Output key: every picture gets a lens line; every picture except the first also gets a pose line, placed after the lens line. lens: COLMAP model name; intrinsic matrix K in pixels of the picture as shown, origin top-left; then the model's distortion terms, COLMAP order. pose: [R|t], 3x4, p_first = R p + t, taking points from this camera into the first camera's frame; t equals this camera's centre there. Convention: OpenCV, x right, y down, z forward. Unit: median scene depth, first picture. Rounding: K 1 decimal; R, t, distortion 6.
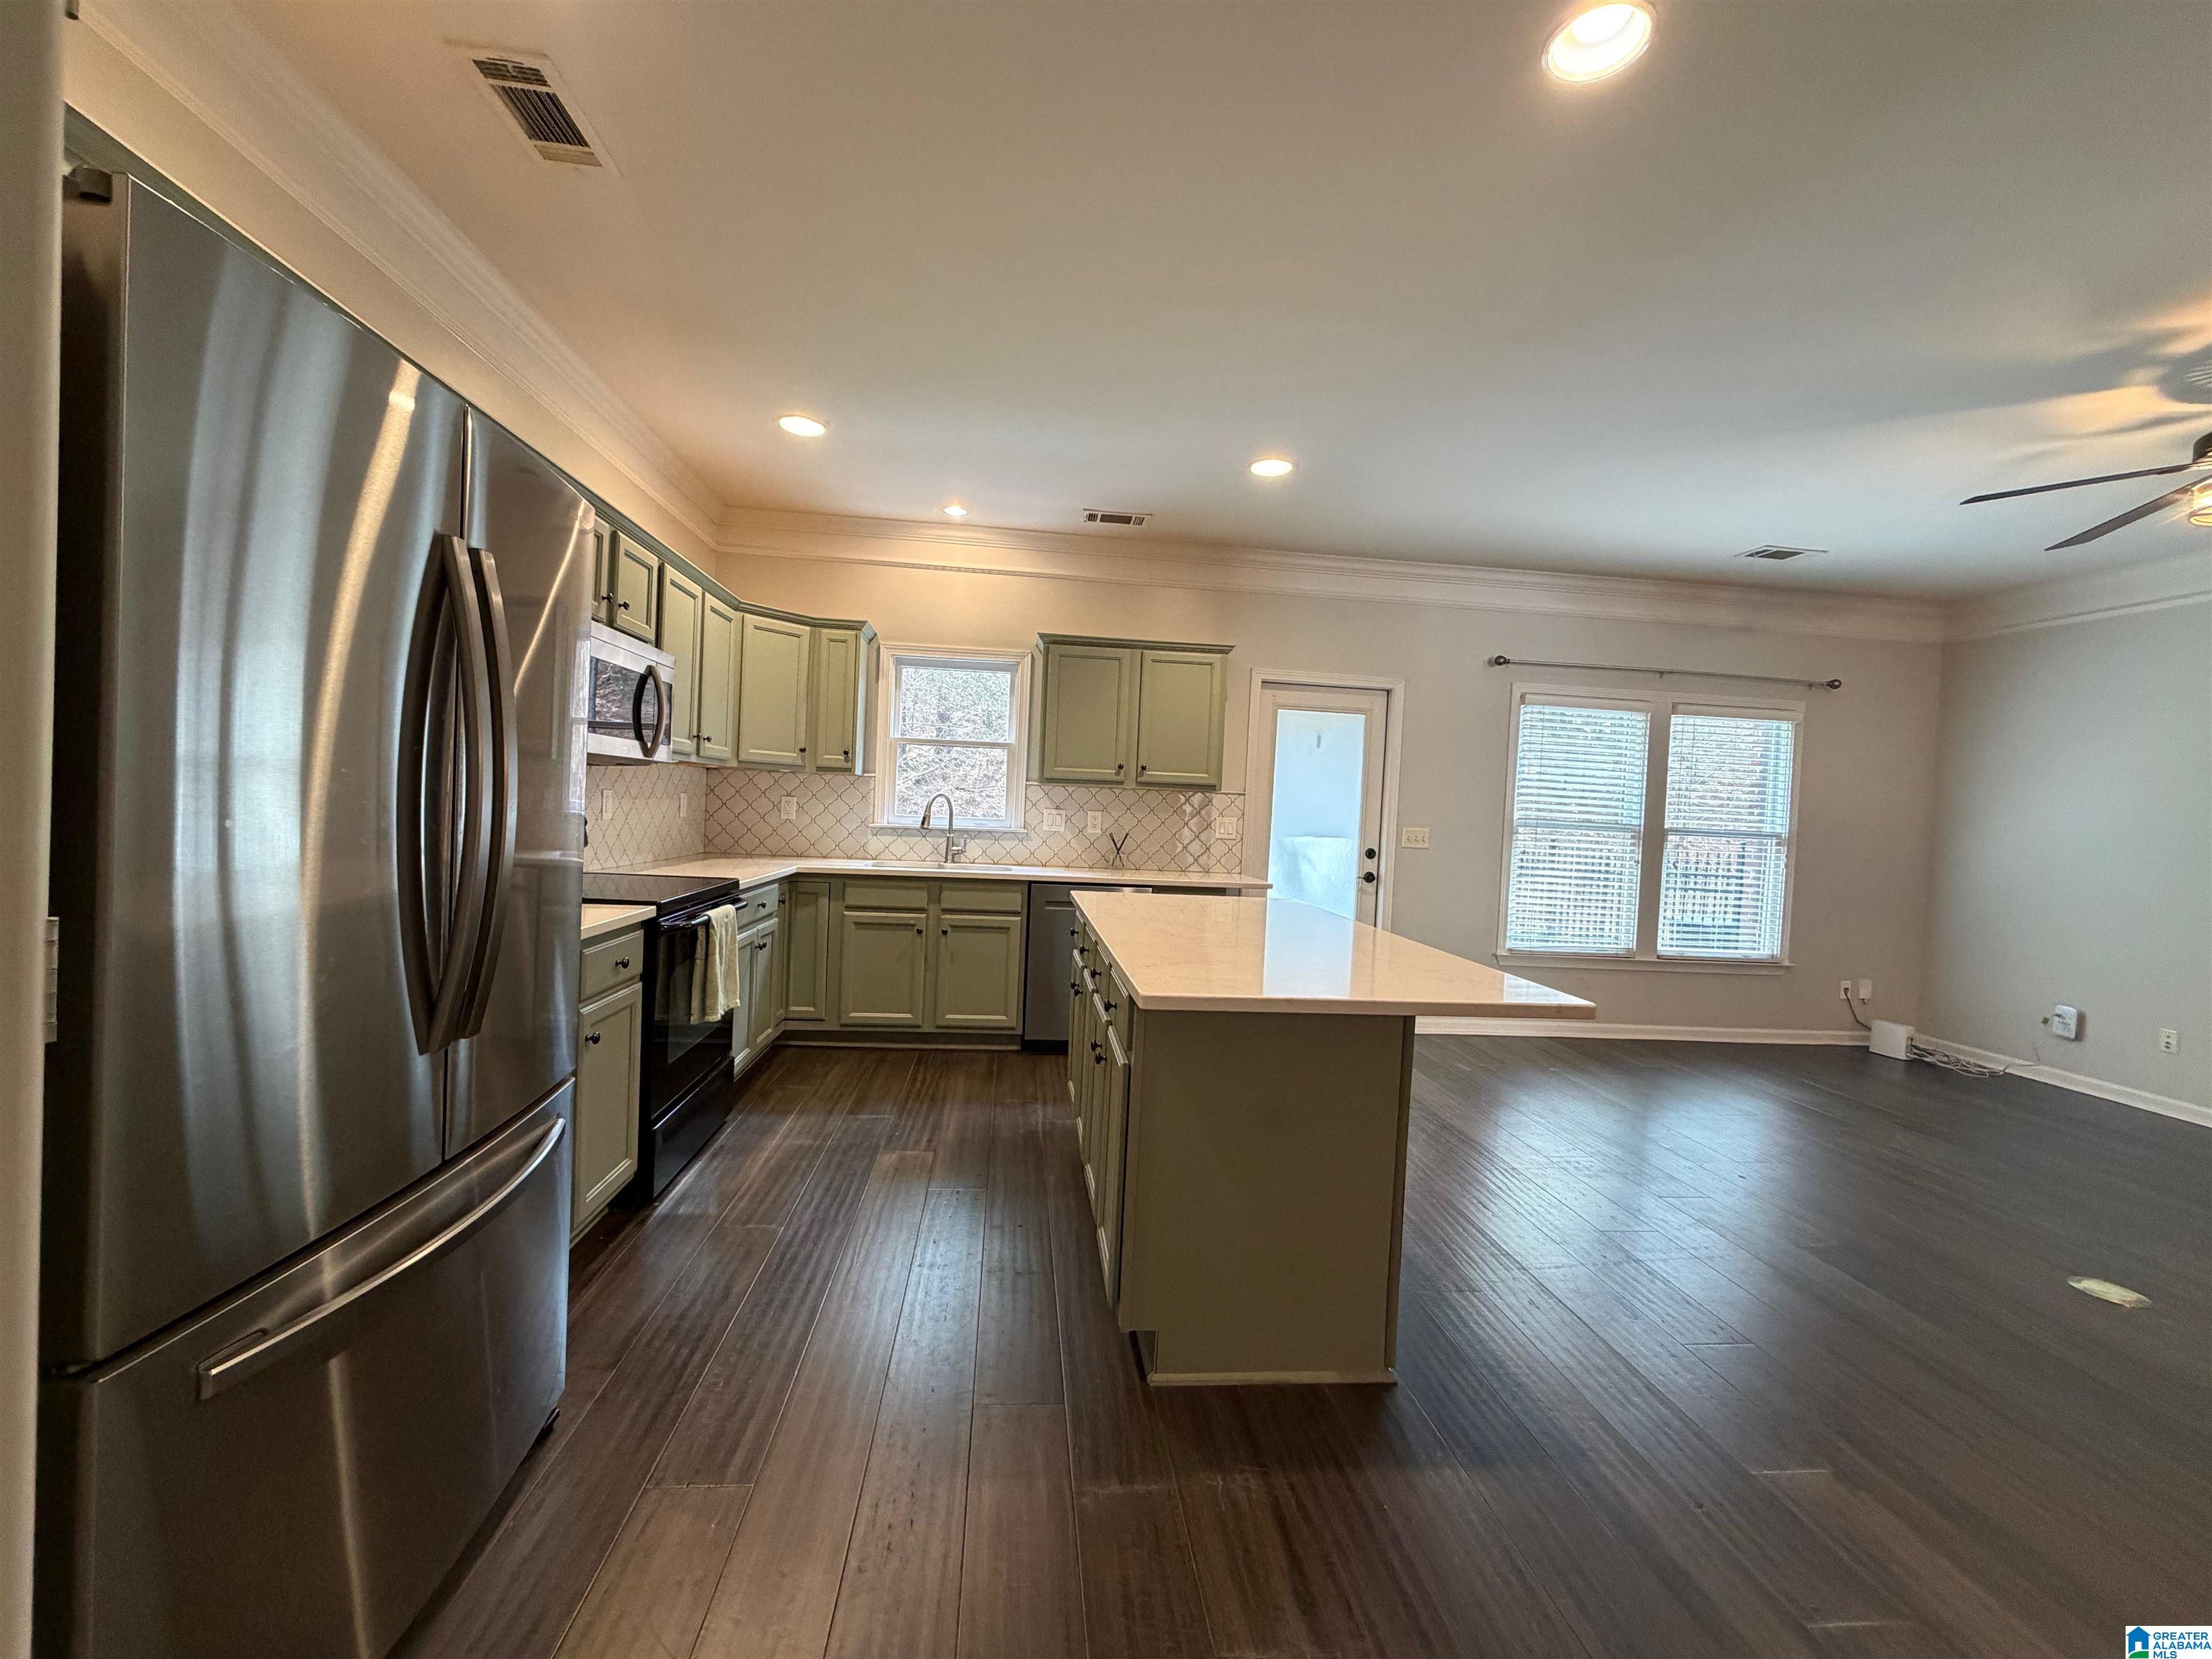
lens RADIAL K [[875.8, 0, 1091.0], [0, 875.8, 822.7], [0, 0, 1]] dist [0.003420, 0.000167]
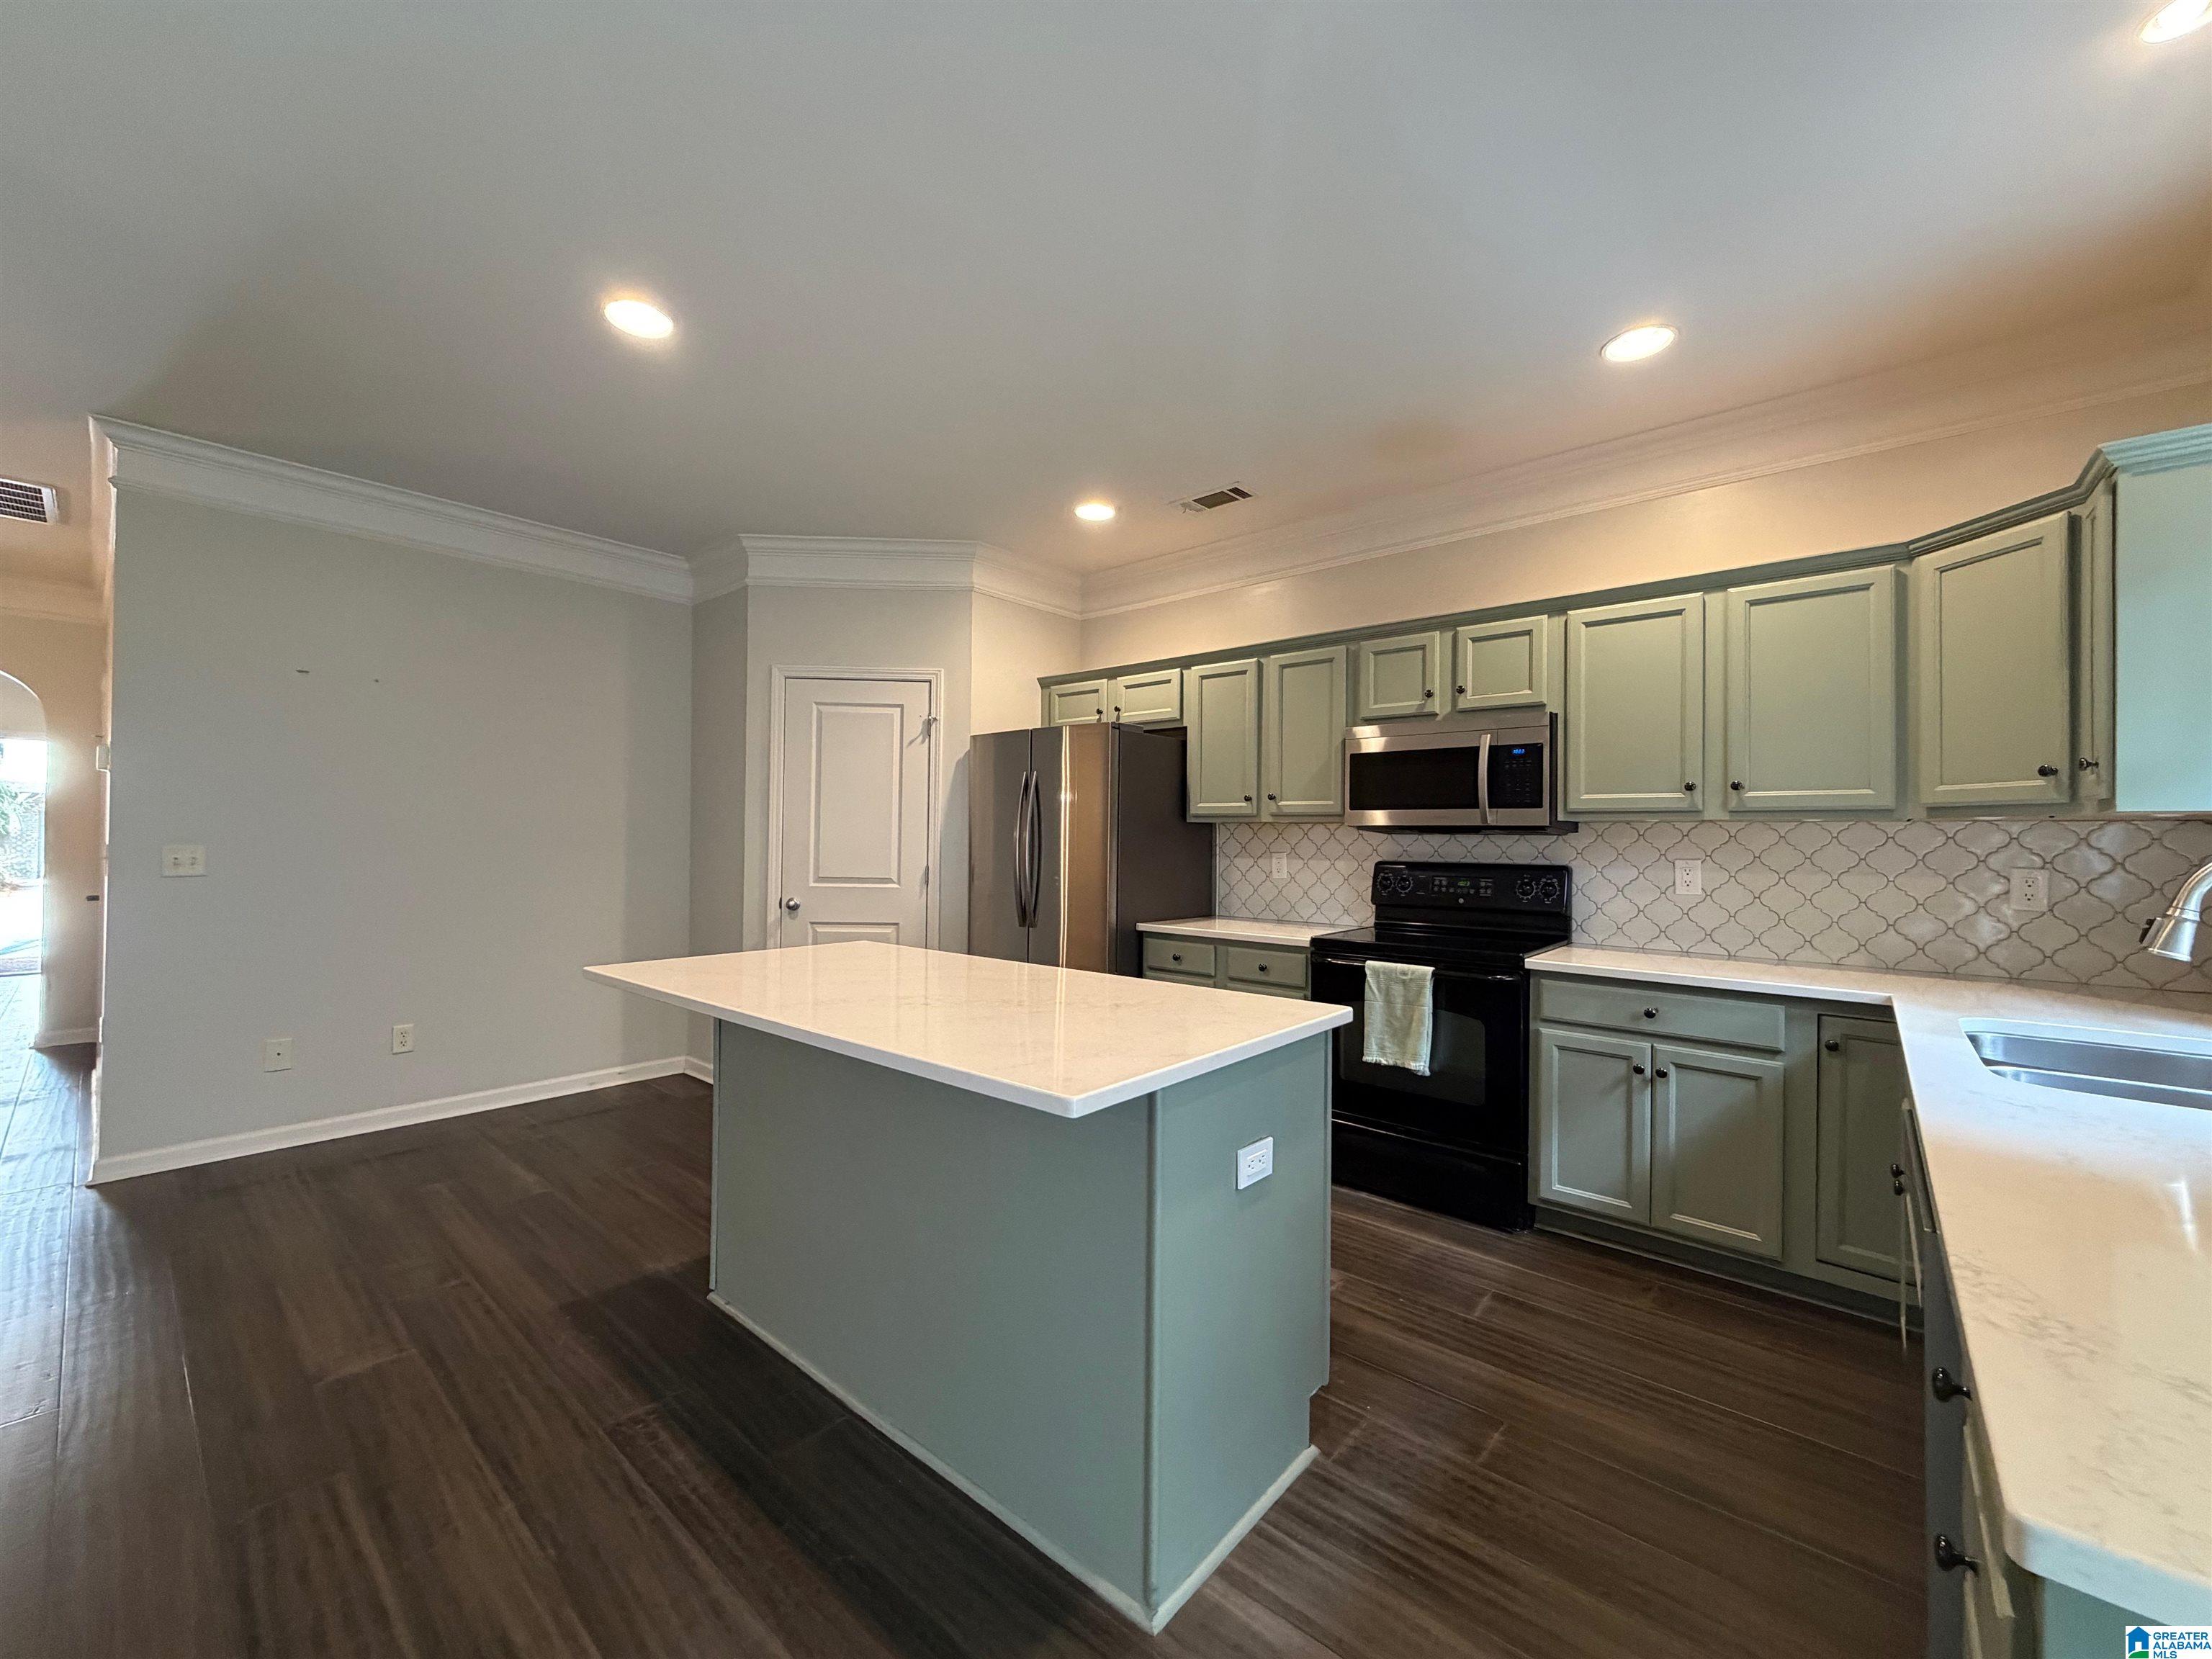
lens RADIAL K [[875.8, 0, 1102.6], [0, 875.8, 829.0], [0, 0, 1]] dist [0.003420, 0.000167]
pose [[-0.718058, -0.071253, -0.692327, 0.466038], [-0.067096, 0.997199, -0.033041, -0.001549], [0.692742, 0.022727, -0.720827, 1.245454]]
